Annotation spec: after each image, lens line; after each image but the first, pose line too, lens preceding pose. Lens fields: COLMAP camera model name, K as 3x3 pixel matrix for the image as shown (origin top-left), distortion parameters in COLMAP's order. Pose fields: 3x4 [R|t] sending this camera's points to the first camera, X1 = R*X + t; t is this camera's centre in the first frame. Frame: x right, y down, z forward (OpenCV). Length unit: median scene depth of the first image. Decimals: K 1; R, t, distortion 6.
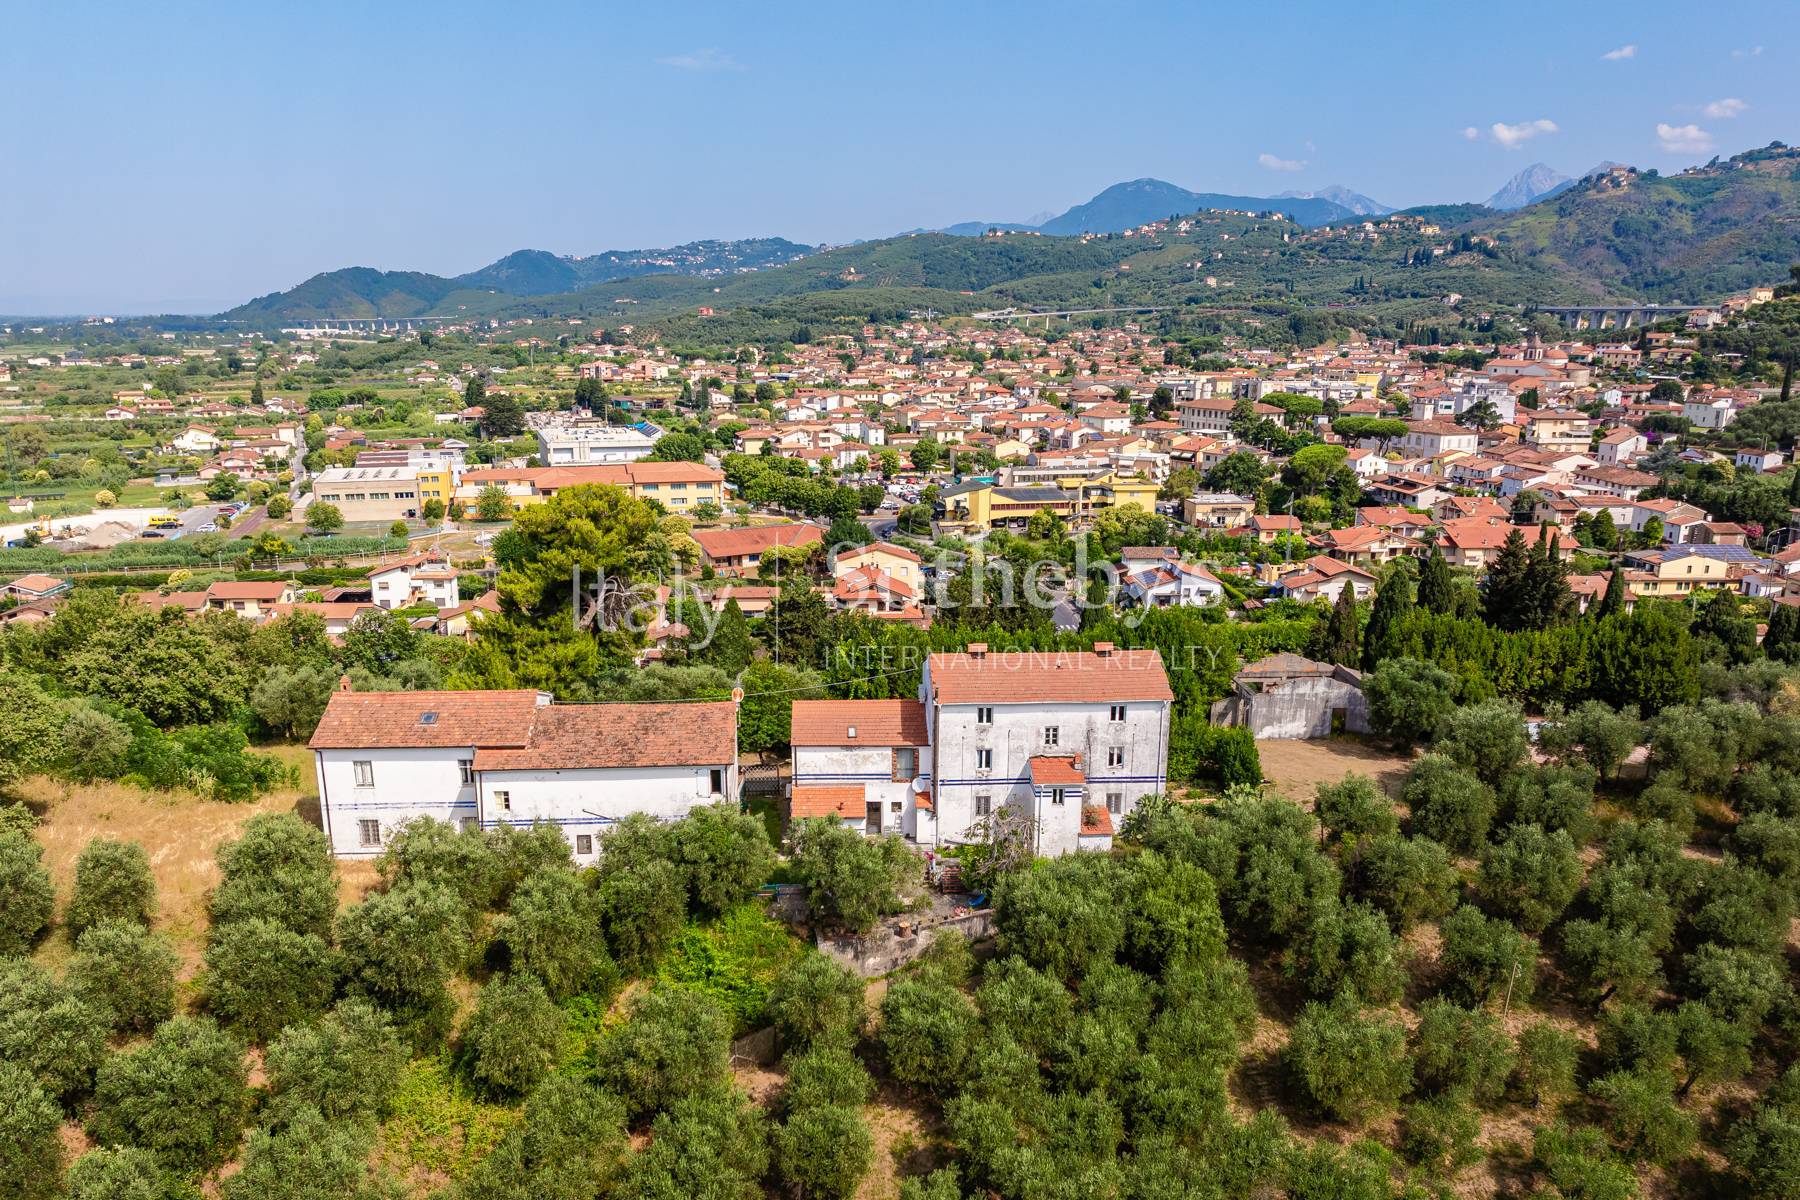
lens RADIAL K [[1295.9, 0, 899.6], [0, 1295.9, 671.7], [0, 0, 1]] dist [-0.030211, -0.003334]
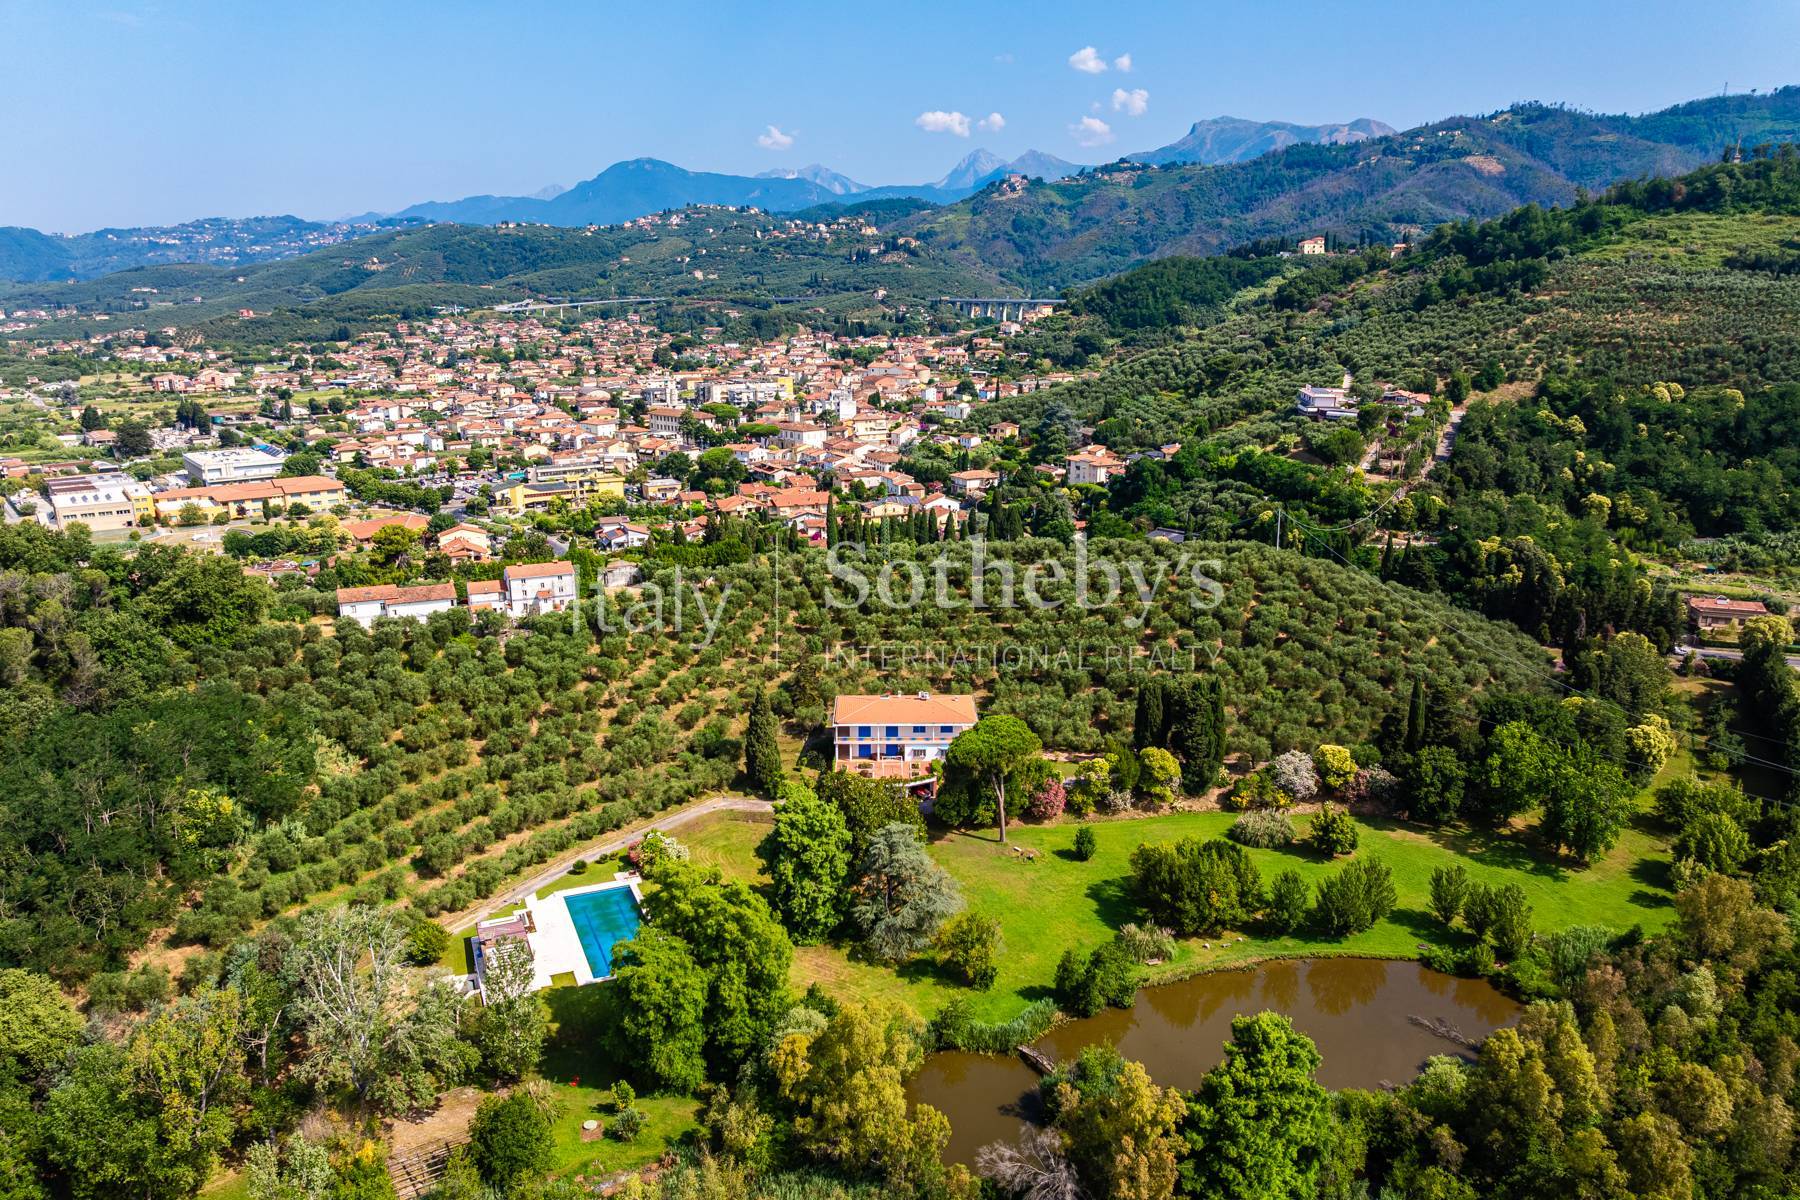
lens RADIAL K [[1295.9, 0, 899.6], [0, 1295.9, 671.7], [0, 0, 1]] dist [-0.030211, -0.003334]
pose [[0.939980, -0.102554, 0.325453, -0.022457], [0.088694, 0.994416, 0.057183, 0.025716], [-0.329500, -0.024885, 0.943828, -0.419620]]
